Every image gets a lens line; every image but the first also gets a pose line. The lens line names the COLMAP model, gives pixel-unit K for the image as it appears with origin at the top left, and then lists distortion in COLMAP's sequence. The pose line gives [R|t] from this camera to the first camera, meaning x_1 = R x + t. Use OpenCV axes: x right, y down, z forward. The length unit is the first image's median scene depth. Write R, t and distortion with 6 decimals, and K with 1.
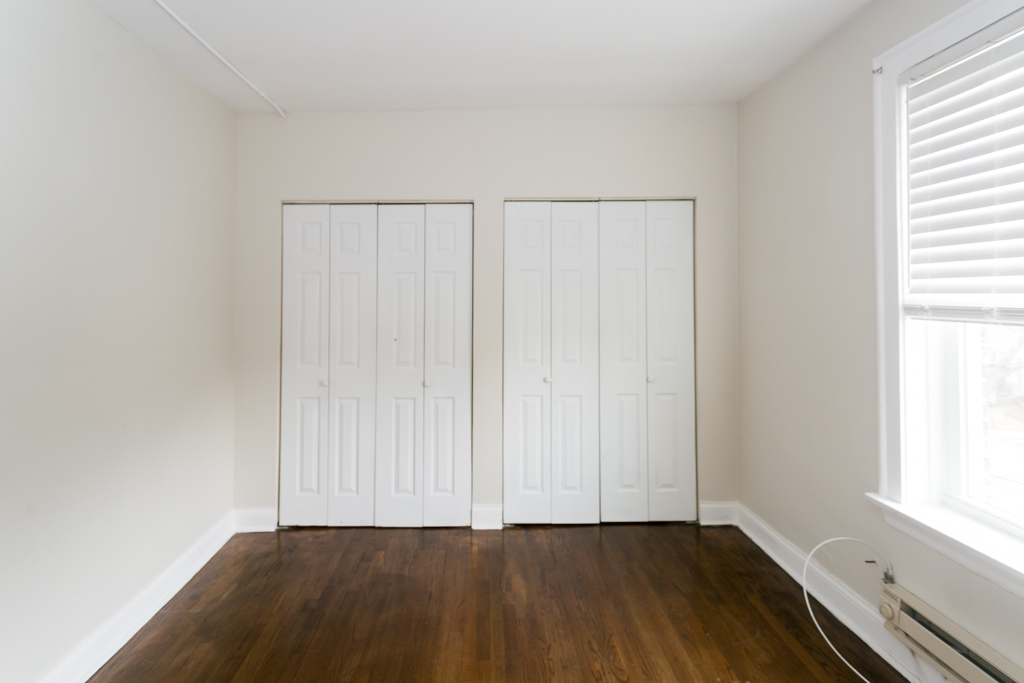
lens RADIAL K [[507.9, 0, 541.9], [0, 507.9, 289.7], [0, 0, 1]] dist [0.002616, 0.001253]
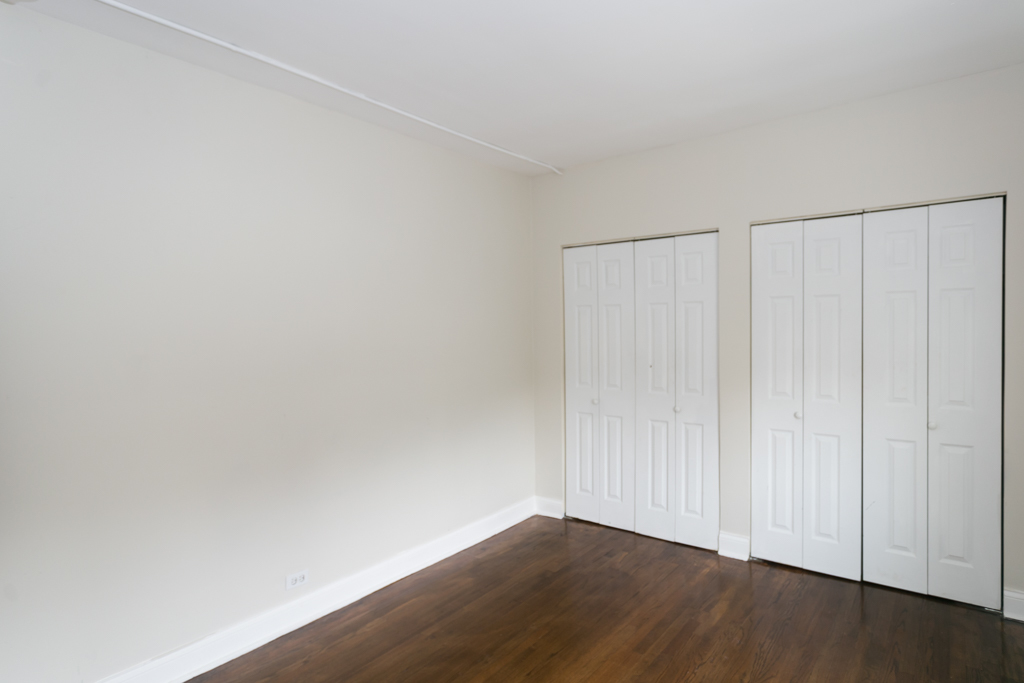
lens RADIAL K [[566.1, 0, 664.9], [0, 566.1, 341.5], [0, 0, 1]] dist [0.003910, 0.001198]
pose [[0.842954, 0.010667, -0.537880, 0.394277], [0.016329, 0.998835, 0.045400, -0.008245], [0.537737, -0.047053, 0.841798, 0.008003]]
